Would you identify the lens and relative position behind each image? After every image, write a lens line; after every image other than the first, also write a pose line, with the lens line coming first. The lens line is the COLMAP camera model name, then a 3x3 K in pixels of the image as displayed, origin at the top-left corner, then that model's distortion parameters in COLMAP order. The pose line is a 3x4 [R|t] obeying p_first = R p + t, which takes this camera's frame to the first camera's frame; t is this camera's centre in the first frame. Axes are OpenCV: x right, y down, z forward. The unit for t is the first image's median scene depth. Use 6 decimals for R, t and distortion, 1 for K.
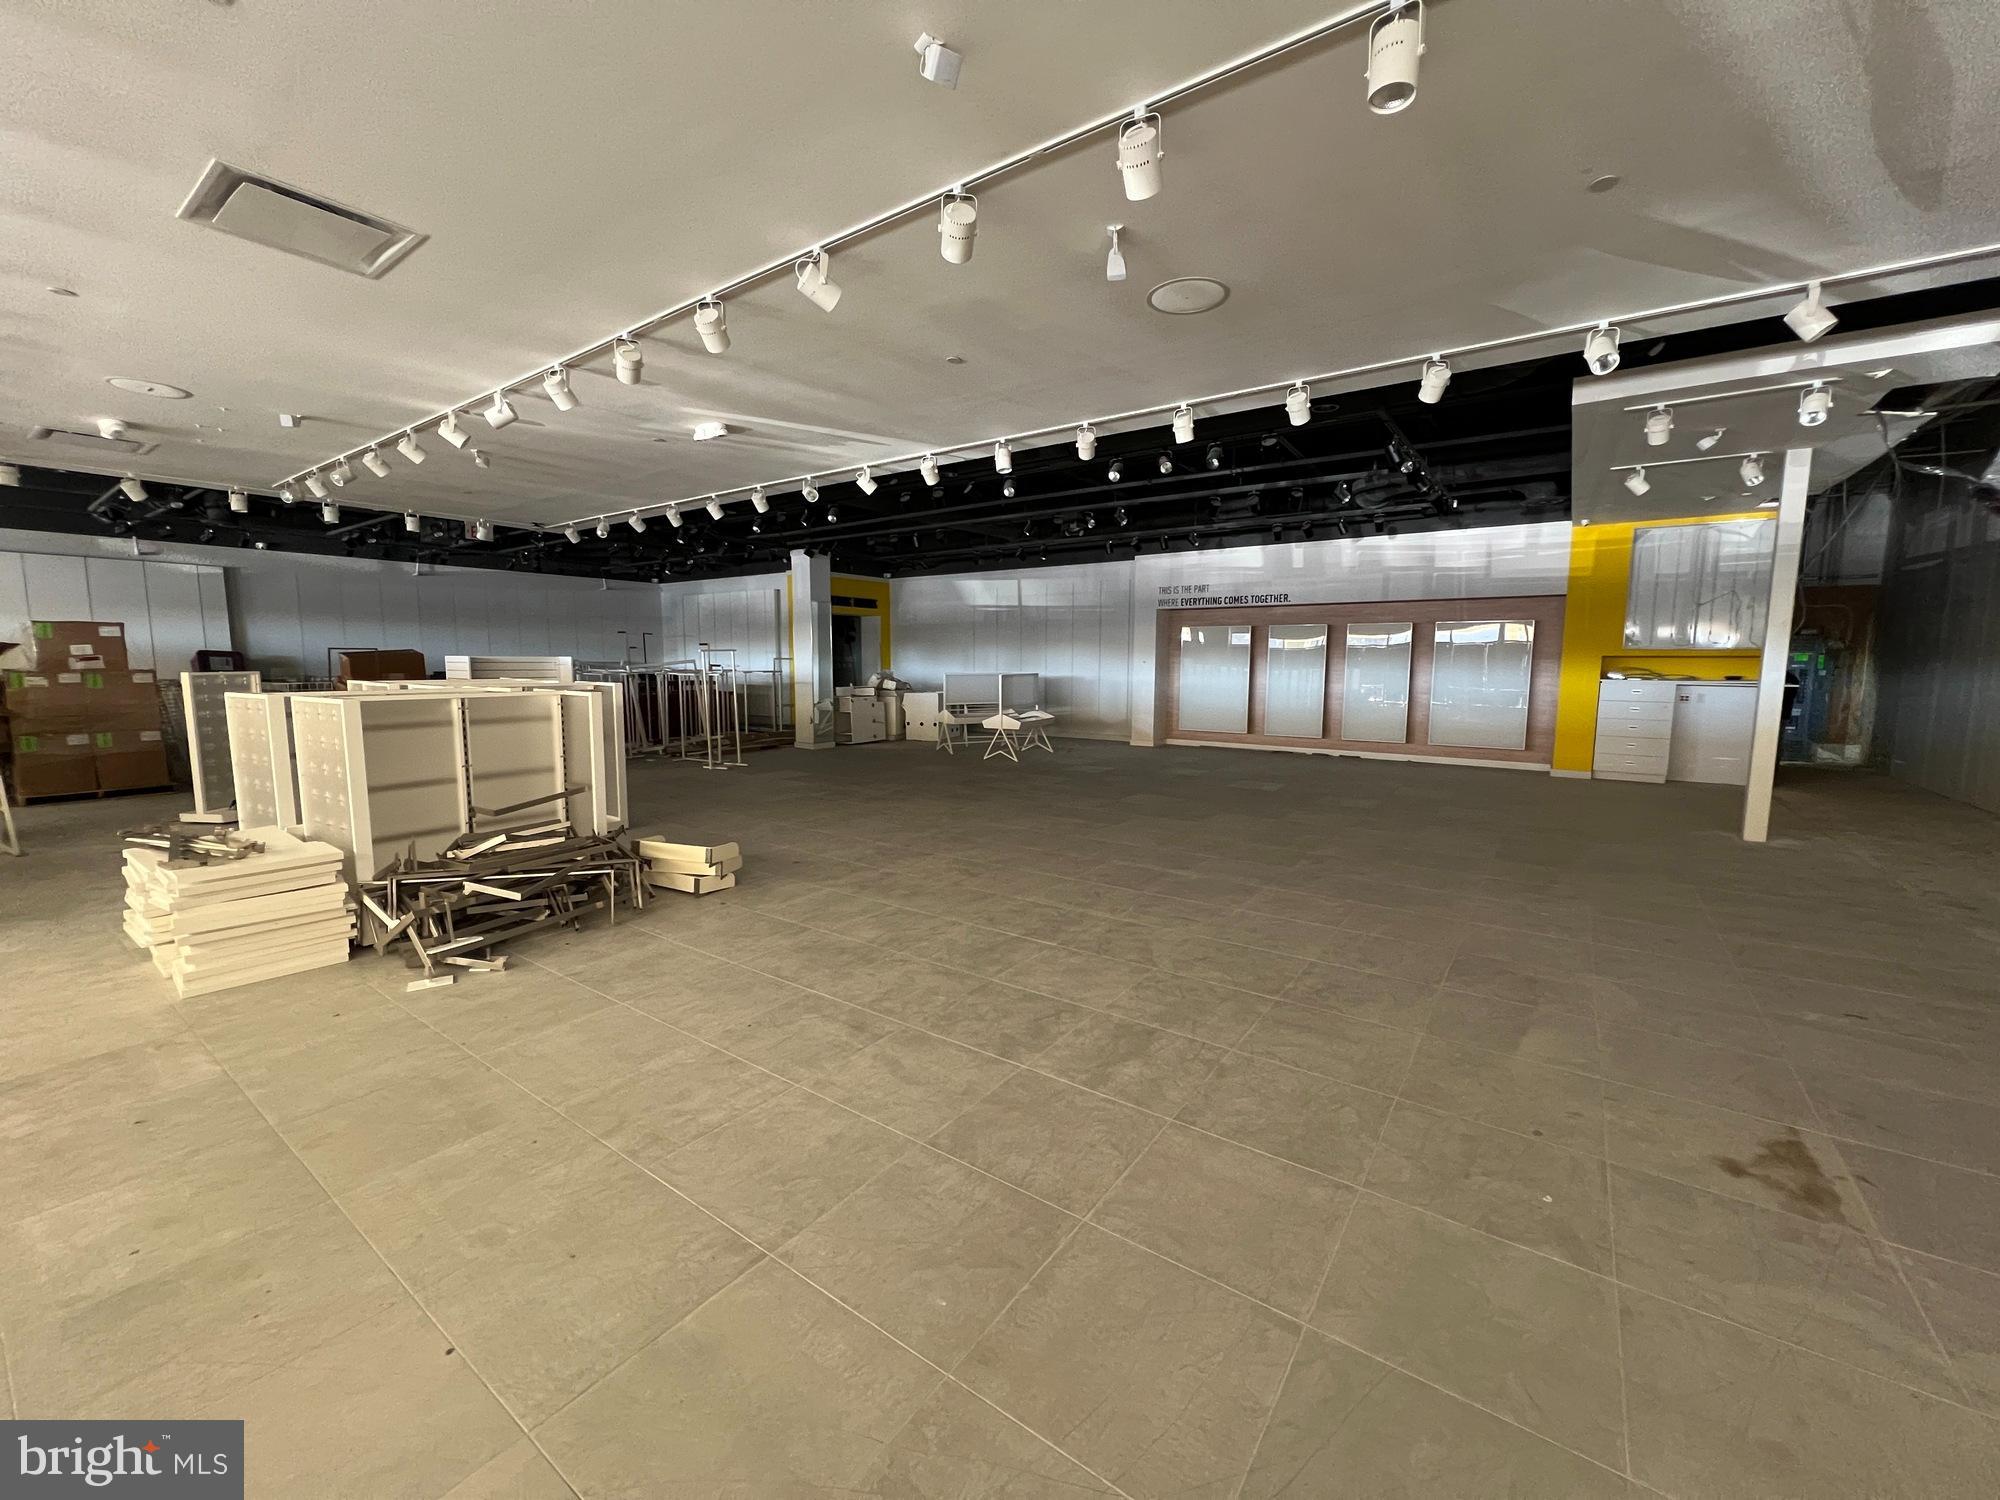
lens RADIAL K [[794.9, 0, 1000.0], [0, 794.9, 750.0], [0, 0, 1]] dist [-0.000408, -0.000162]
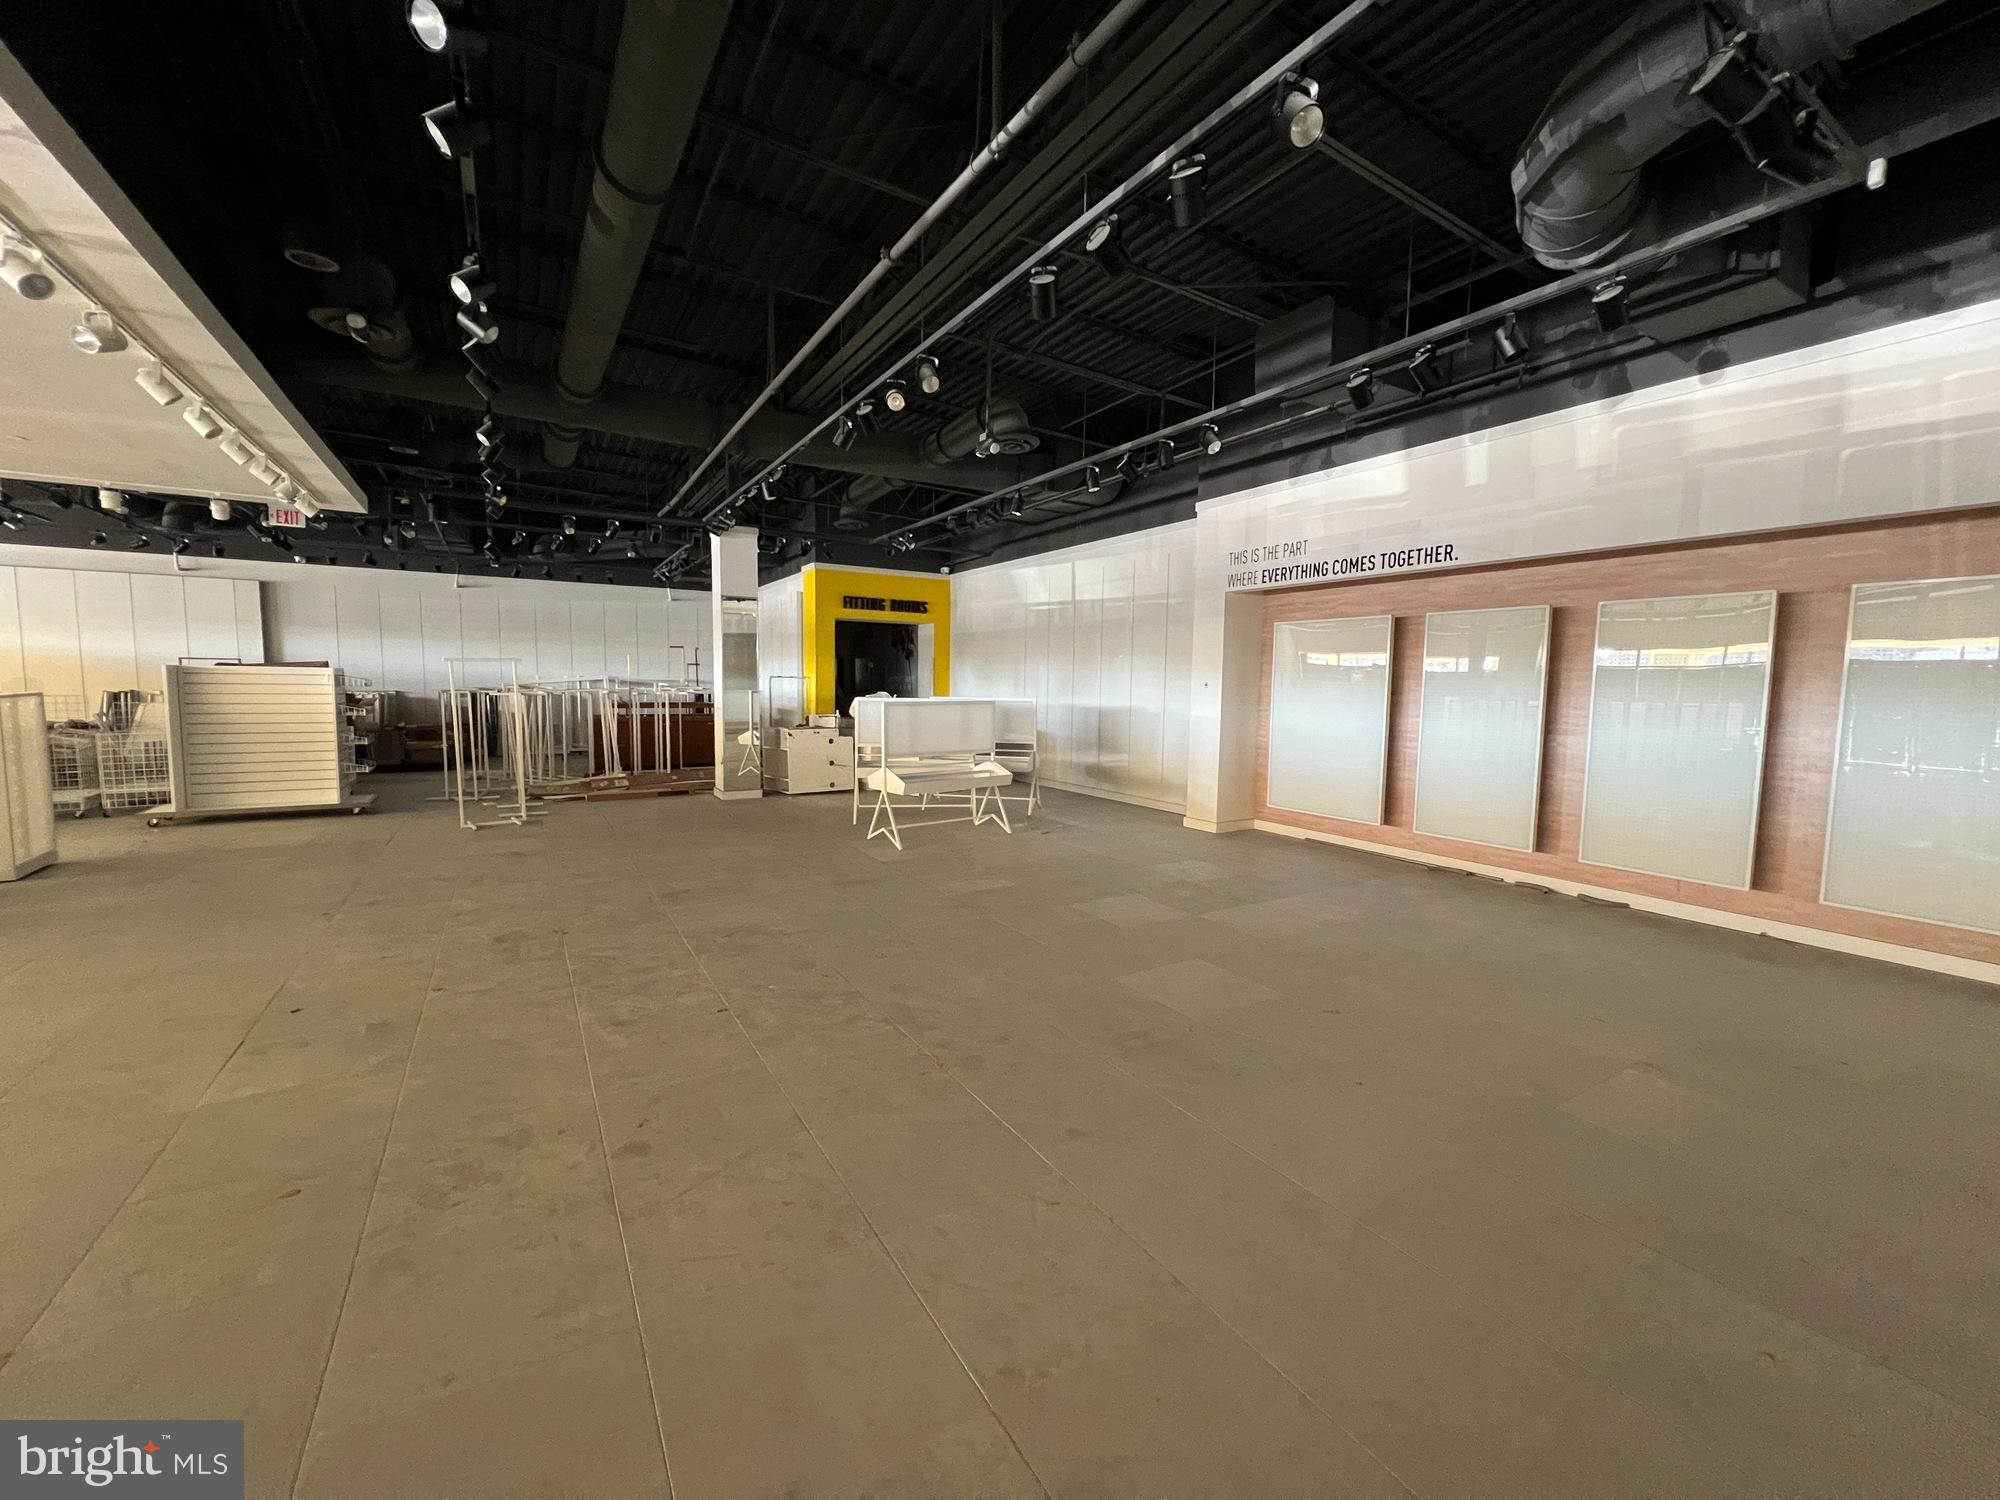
lens RADIAL K [[794.9, 0, 1000.0], [0, 794.9, 750.0], [0, 0, 1]] dist [-0.000408, -0.000162]
pose [[0.919246, 0.043378, -0.391287, 0.288757], [-0.055826, 0.998230, -0.020486, -0.046325], [0.389706, 0.040676, 0.920041, 0.440238]]
